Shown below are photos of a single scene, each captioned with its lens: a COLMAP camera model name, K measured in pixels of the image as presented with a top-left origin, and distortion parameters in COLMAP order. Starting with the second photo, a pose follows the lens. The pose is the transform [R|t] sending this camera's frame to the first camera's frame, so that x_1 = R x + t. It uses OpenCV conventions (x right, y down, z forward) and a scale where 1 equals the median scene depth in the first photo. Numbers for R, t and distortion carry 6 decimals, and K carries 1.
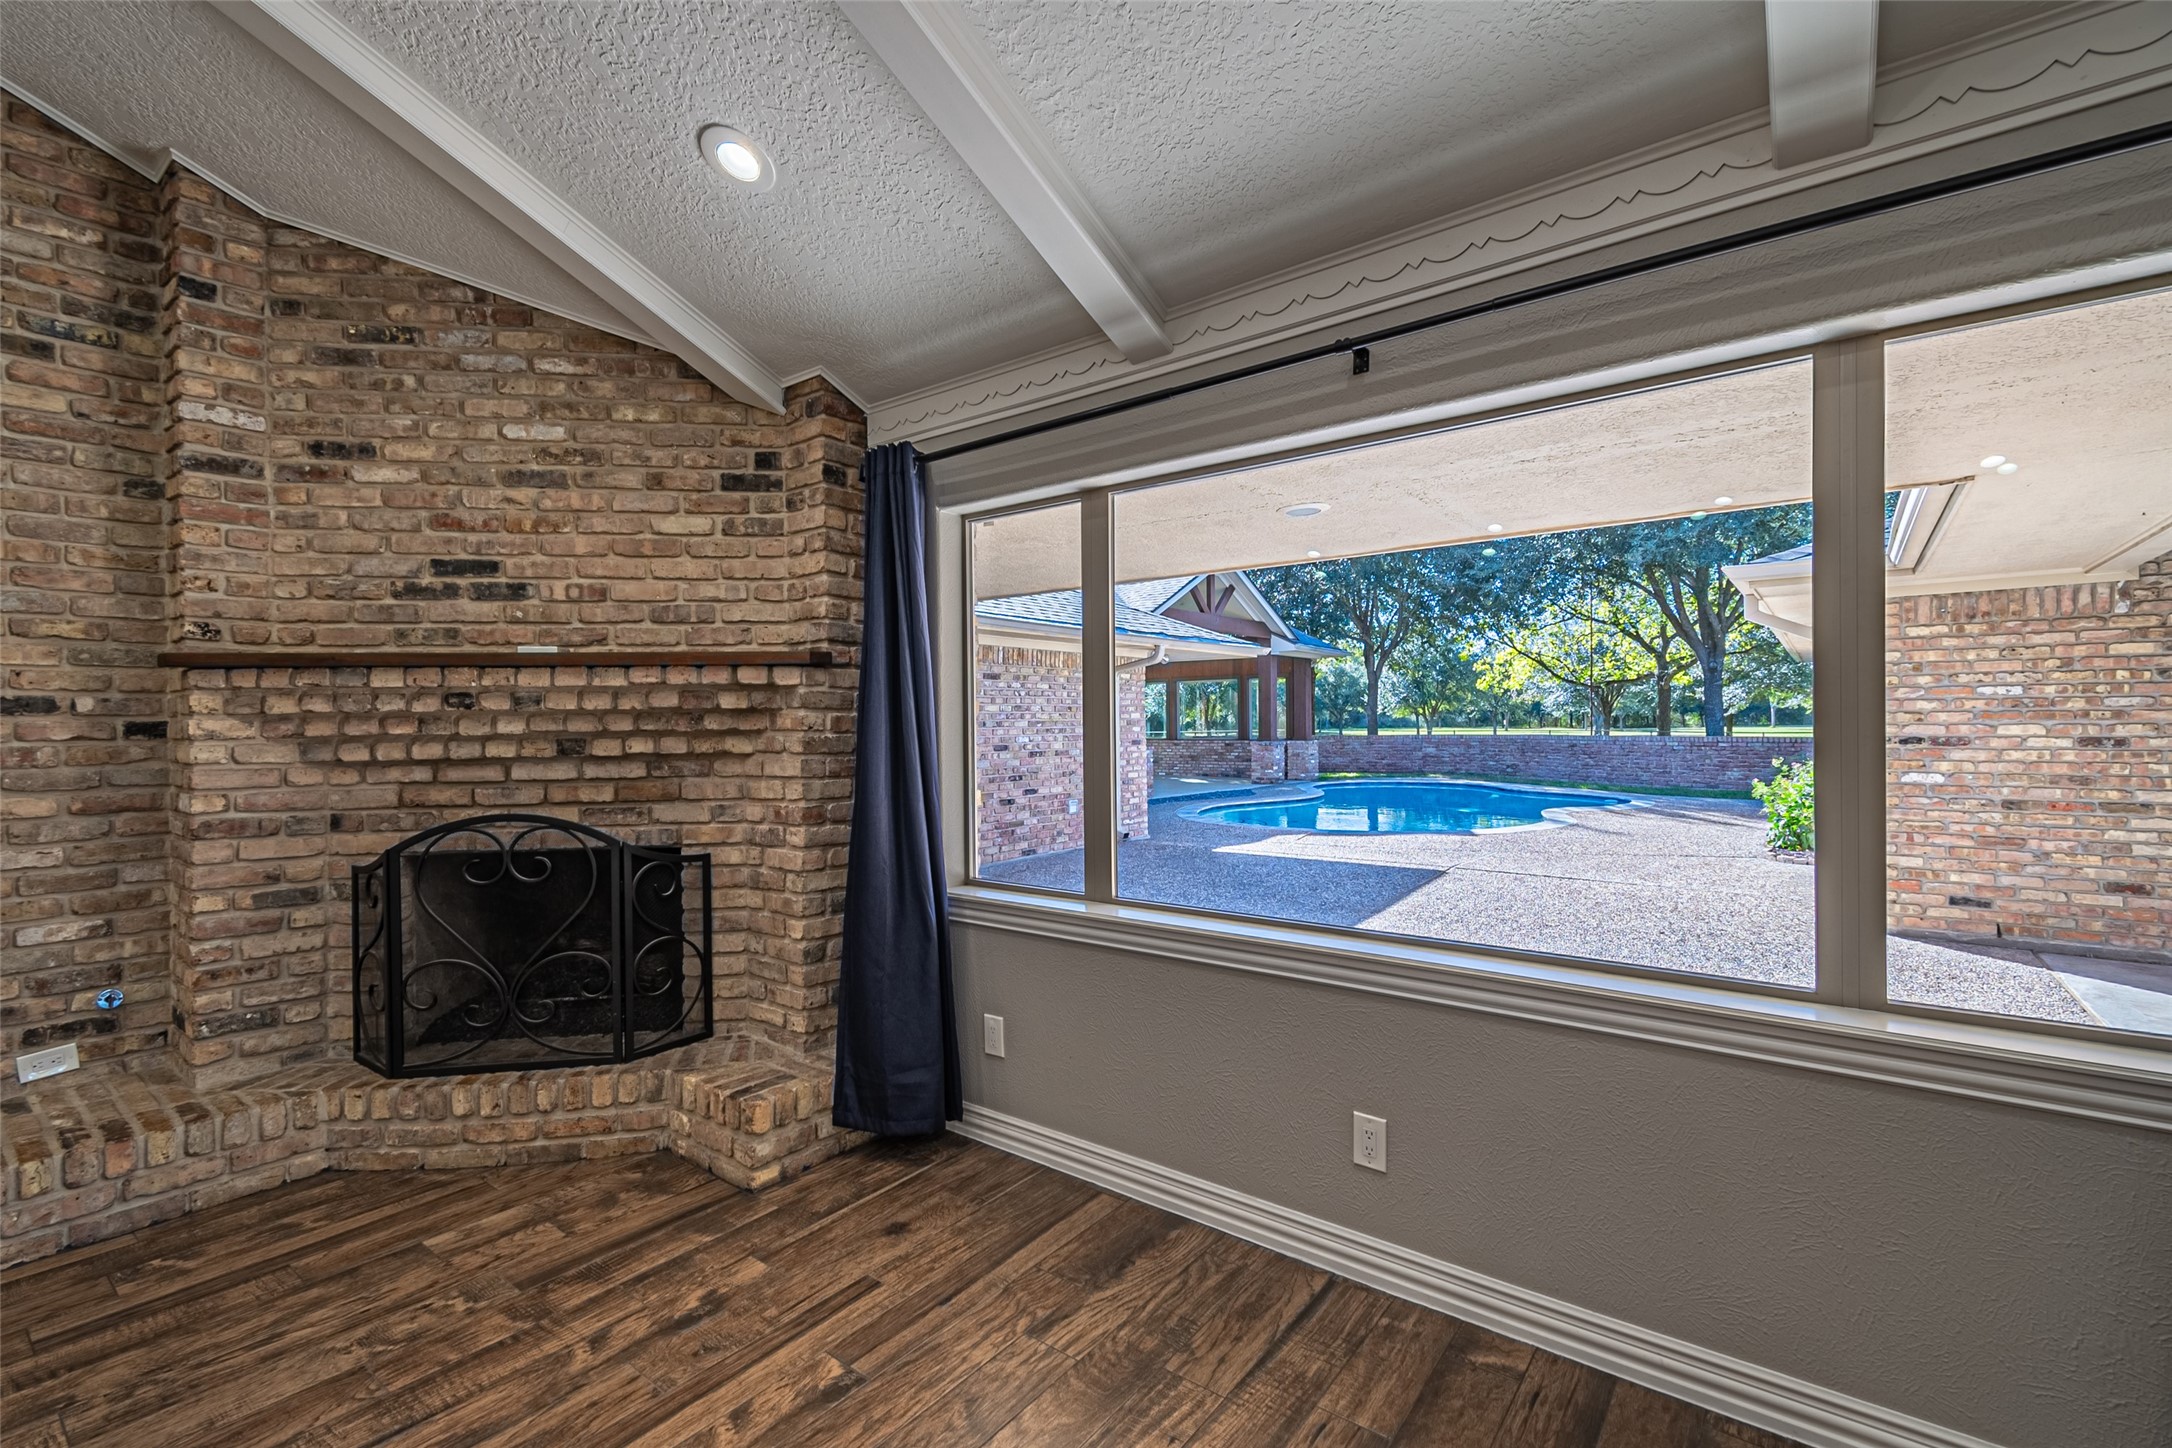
lens RADIAL K [[955.5, 0, 1096.5], [0, 955.5, 724.1], [0, 0, 1]] dist [0.024223, -0.009857]
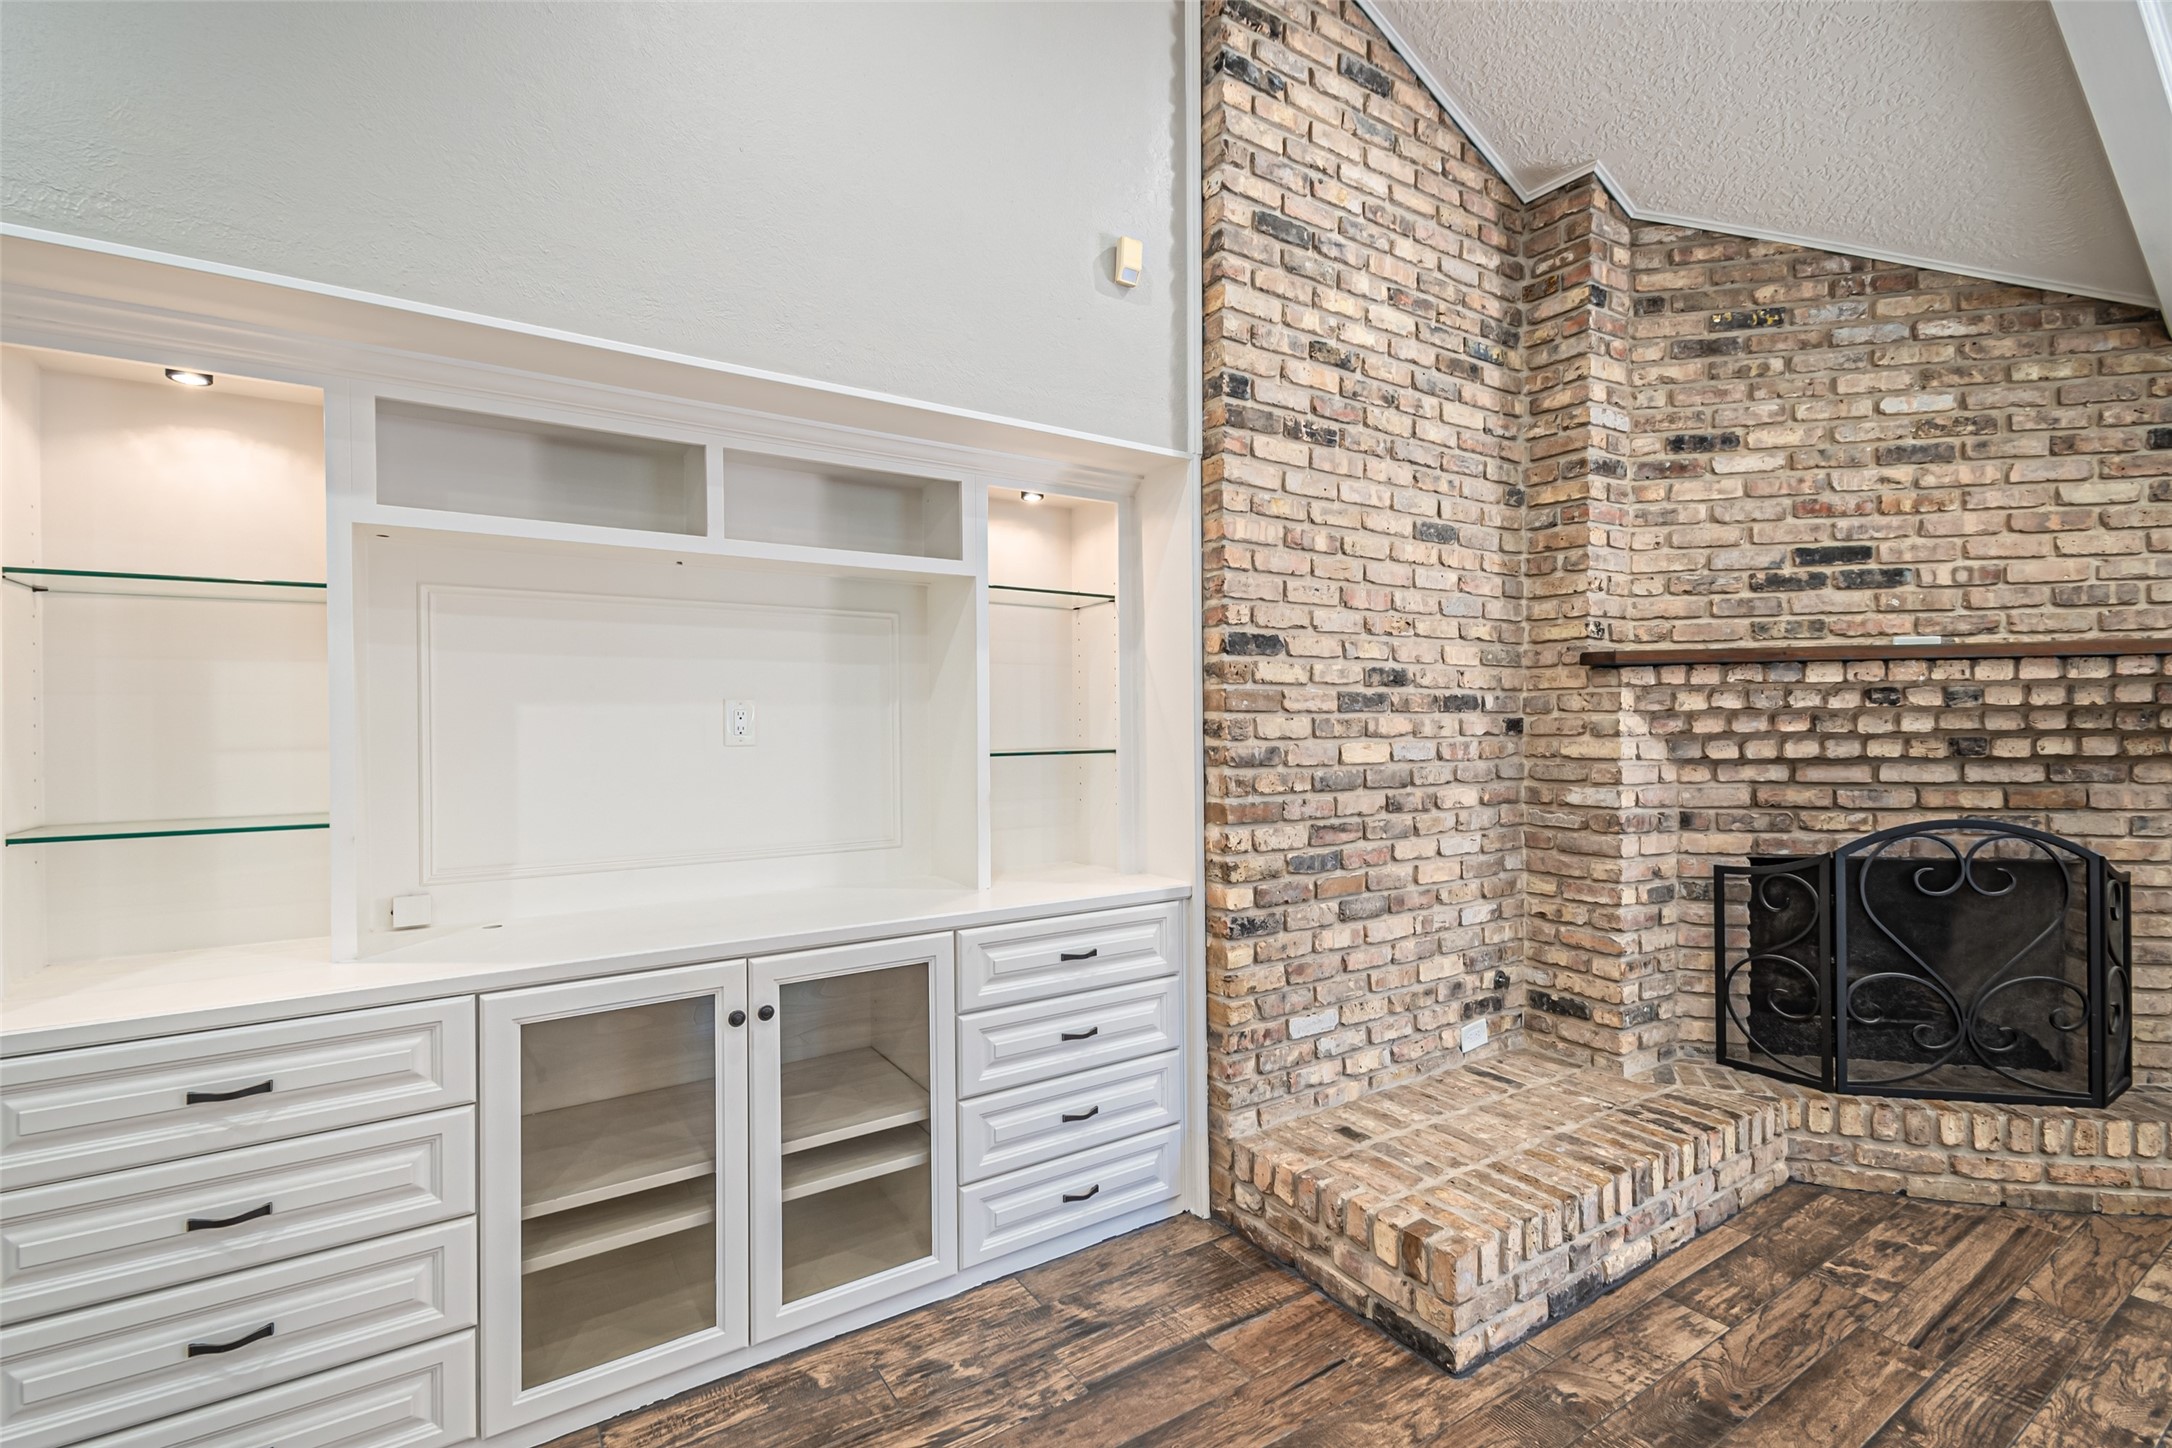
lens RADIAL K [[955.5, 0, 1063.5], [0, 955.5, 728.5], [0, 0, 1]] dist [0.024223, -0.009857]
pose [[0.944074, 0.004566, -0.329701, -1.086591], [-0.004222, 0.999990, 0.001759, 0.008699], [0.329705, -0.000269, 0.944084, -0.145337]]
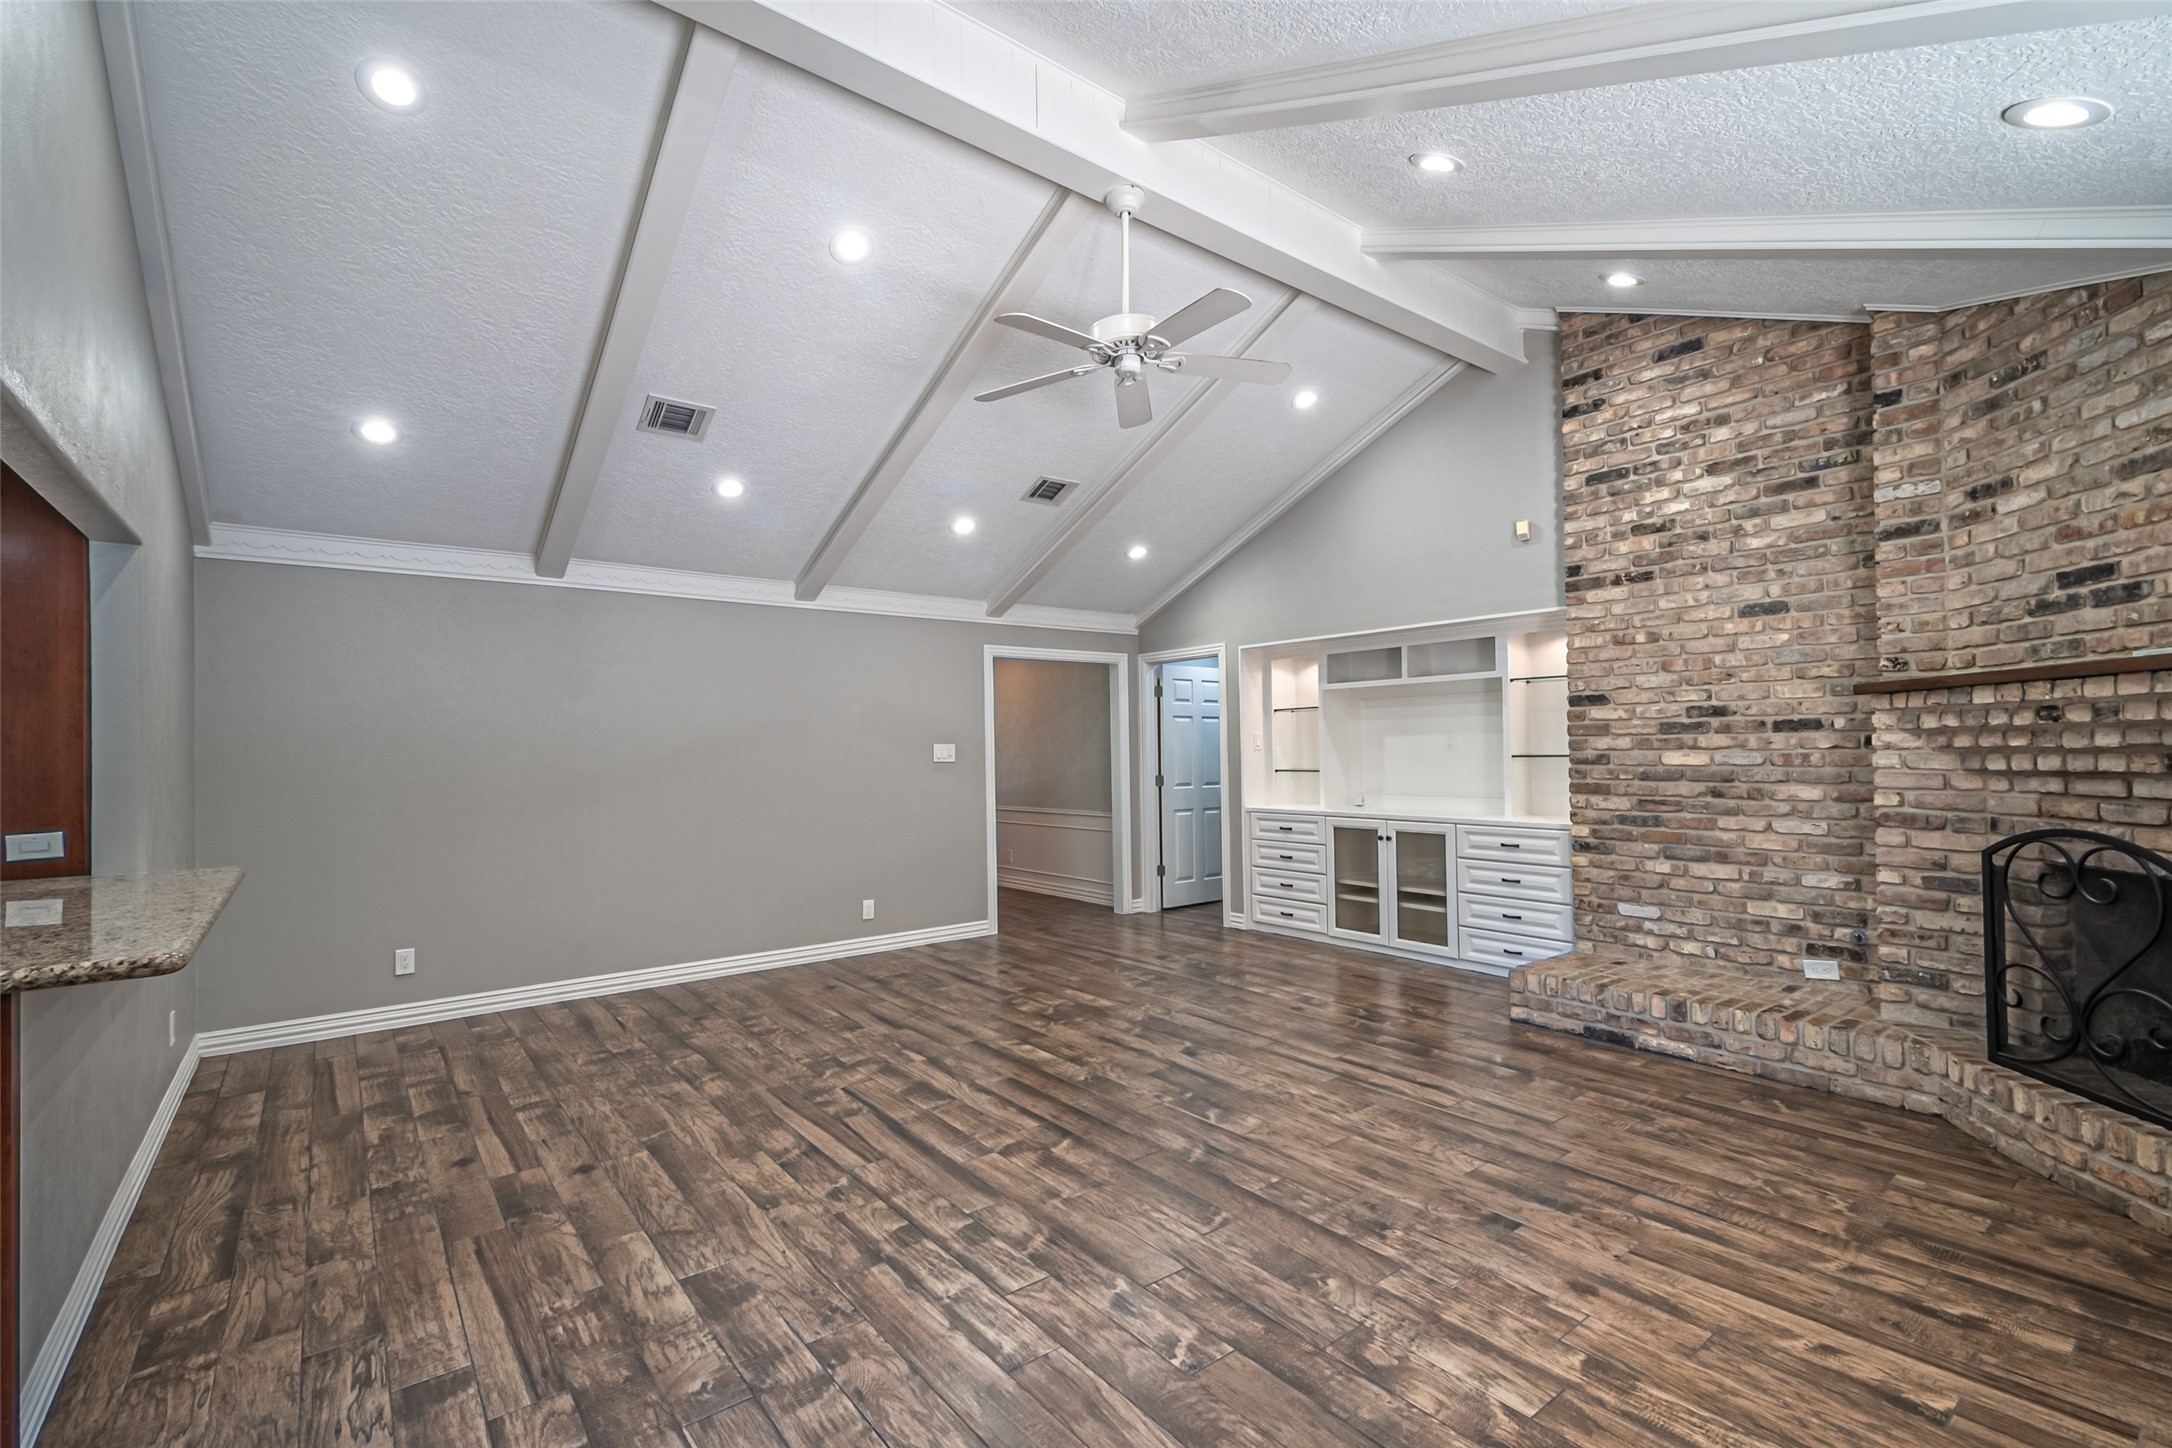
lens RADIAL K [[955.5, 0, 1042.4], [0, 955.5, 734.6], [0, 0, 1]] dist [0.024223, -0.009857]
pose [[-0.278070, -0.002877, -0.960556, 0.598292], [0.008727, 0.999947, -0.005521, -0.005575], [0.960521, -0.009918, -0.278030, 0.266566]]
